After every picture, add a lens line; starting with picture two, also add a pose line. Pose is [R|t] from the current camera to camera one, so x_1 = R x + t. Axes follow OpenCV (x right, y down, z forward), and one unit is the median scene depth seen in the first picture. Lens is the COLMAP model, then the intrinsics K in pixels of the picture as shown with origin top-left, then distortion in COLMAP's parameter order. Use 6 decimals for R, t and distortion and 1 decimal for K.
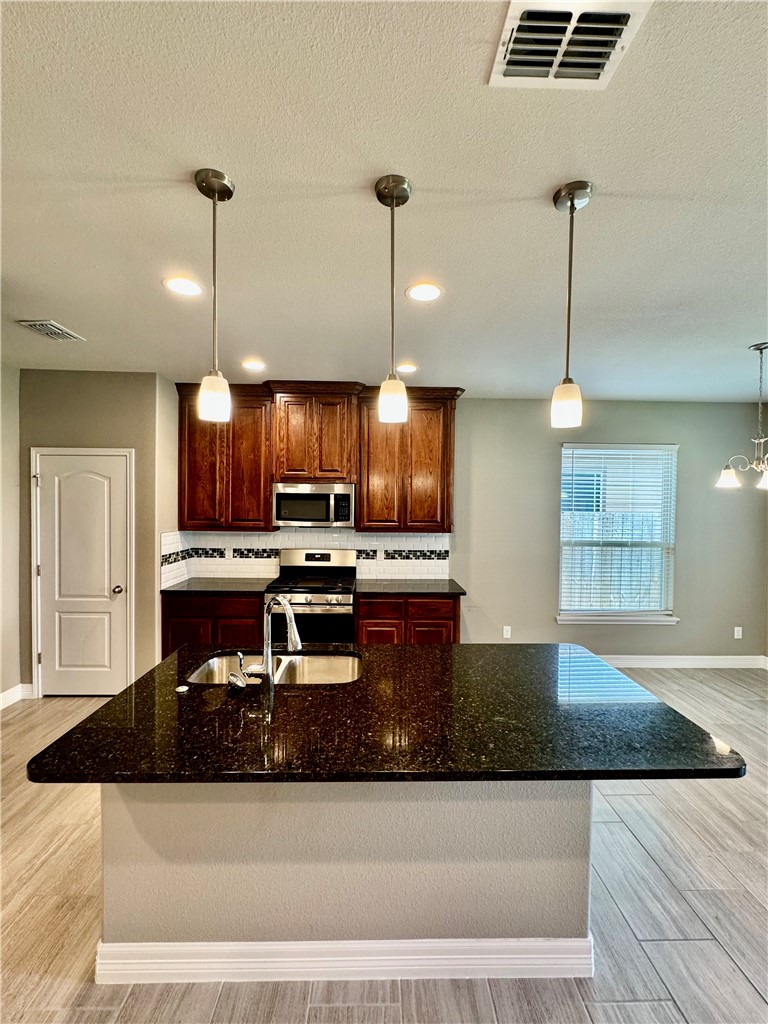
lens RADIAL K [[414.0, 0, 381.4], [0, 414.0, 512.8], [0, 0, 1]] dist [-0.001648, 0.001081]
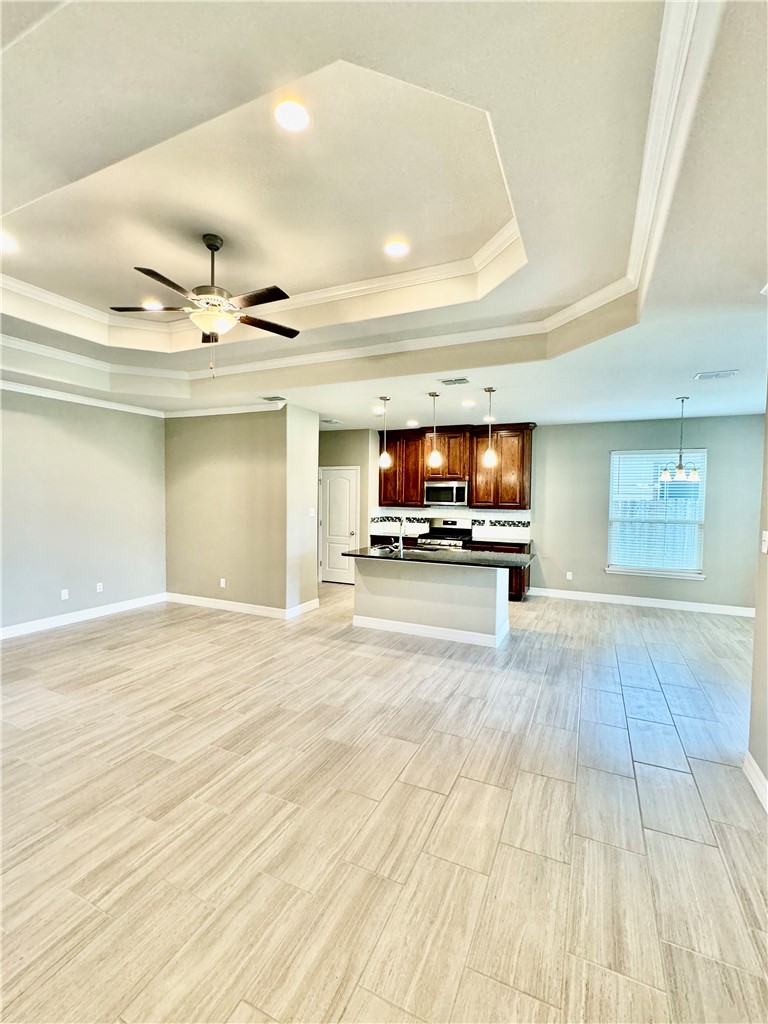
lens RADIAL K [[447.1, 0, 392.5], [0, 447.1, 491.7], [0, 0, 1]] dist [-0.000042, 0.000197]
pose [[0.903303, -0.003393, -0.428989, 0.456353], [-0.009114, 0.999591, -0.027097, 0.029516], [0.428906, 0.028386, 0.902903, -0.847314]]
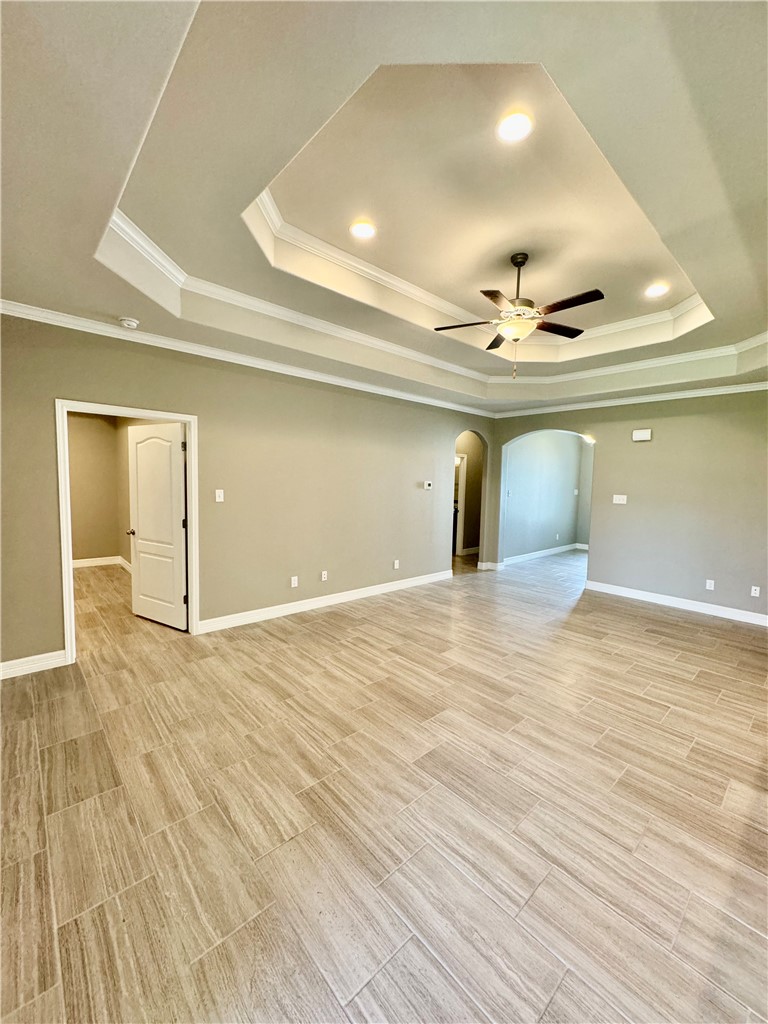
lens RADIAL K [[414.0, 0, 382.6], [0, 414.0, 510.3], [0, 0, 1]] dist [-0.001648, 0.001081]
pose [[-0.756663, 0.019904, -0.653502, 0.587815], [-0.043550, 0.995782, 0.080754, 0.020897], [0.652353, 0.089564, -0.752605, 0.215591]]
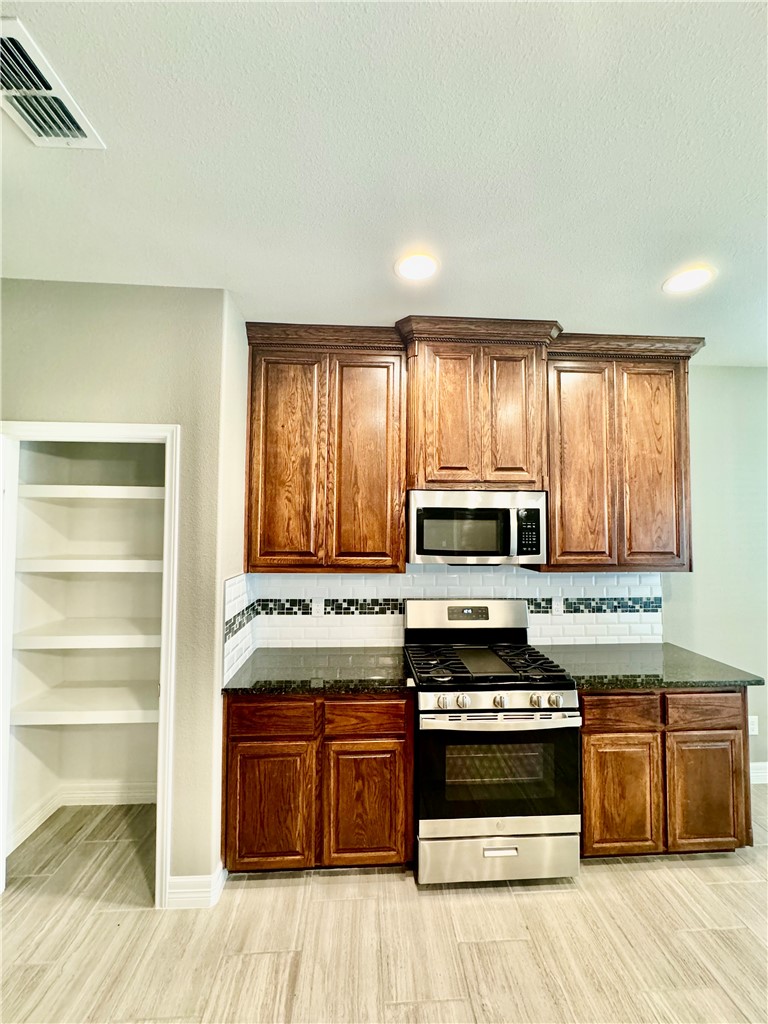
lens RADIAL K [[414.0, 0, 390.1], [0, 414.0, 512.3], [0, 0, 1]] dist [-0.001648, 0.001081]
pose [[0.999213, -0.003217, 0.039526, -0.303294], [0.005300, 0.998596, -0.052712, -0.010110], [-0.039301, 0.052880, 0.997827, 0.400715]]
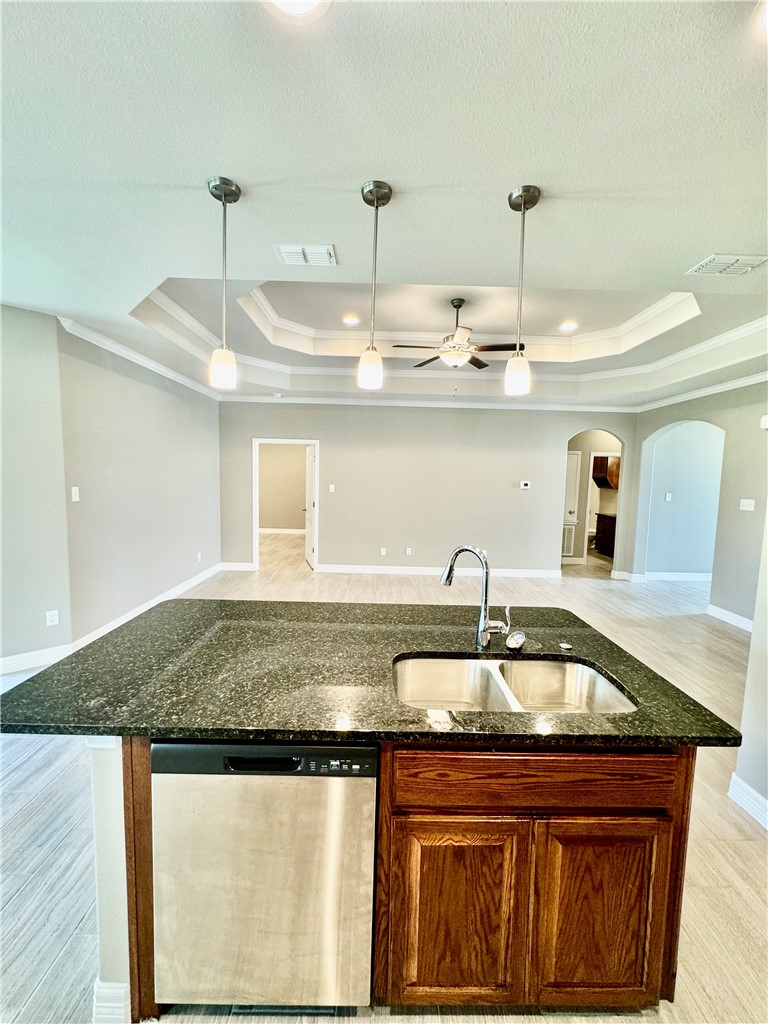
lens RADIAL K [[414.0, 0, 379.1], [0, 414.0, 509.3], [0, 0, 1]] dist [-0.001648, 0.001081]
pose [[-0.999018, -0.037186, 0.024107, -0.006207], [-0.034601, 0.994389, 0.099969, -0.003067], [-0.027689, 0.099037, -0.994698, 0.816526]]
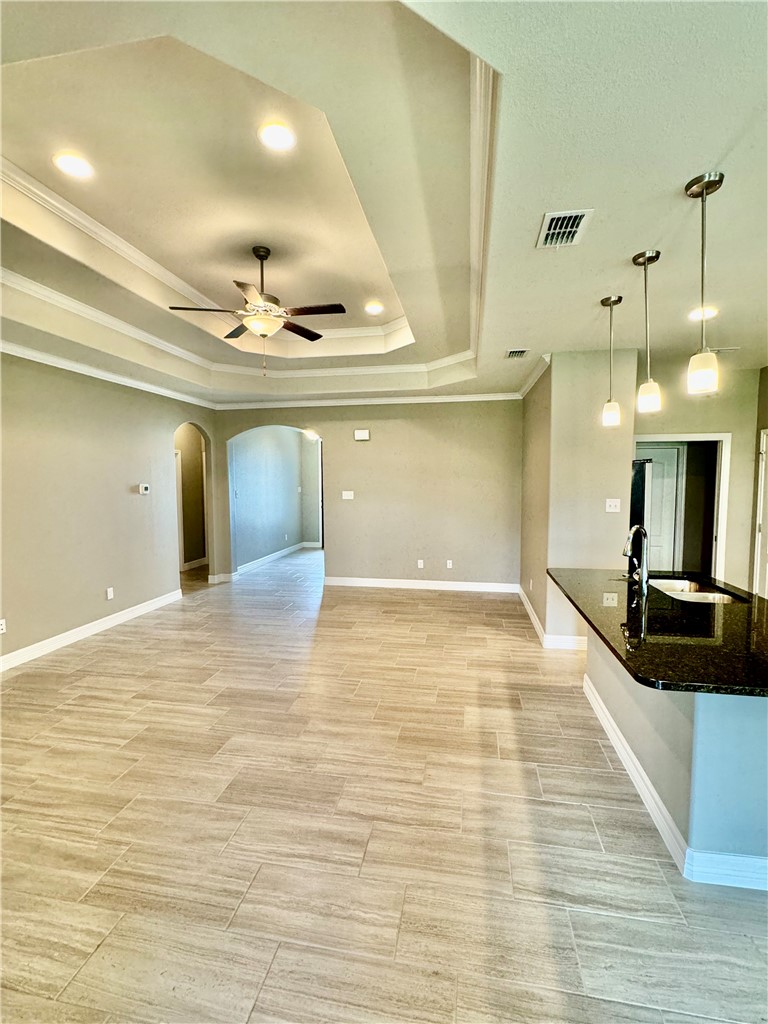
lens RADIAL K [[478.1, 0, 386.7], [0, 478.1, 512.5], [0, 0, 1]] dist [0.001407, 0.000397]
pose [[-0.202158, 0.058422, -0.977609, 0.708194], [-0.014200, 0.997939, 0.062574, 0.014527], [0.979250, 0.026531, -0.200911, 0.160226]]
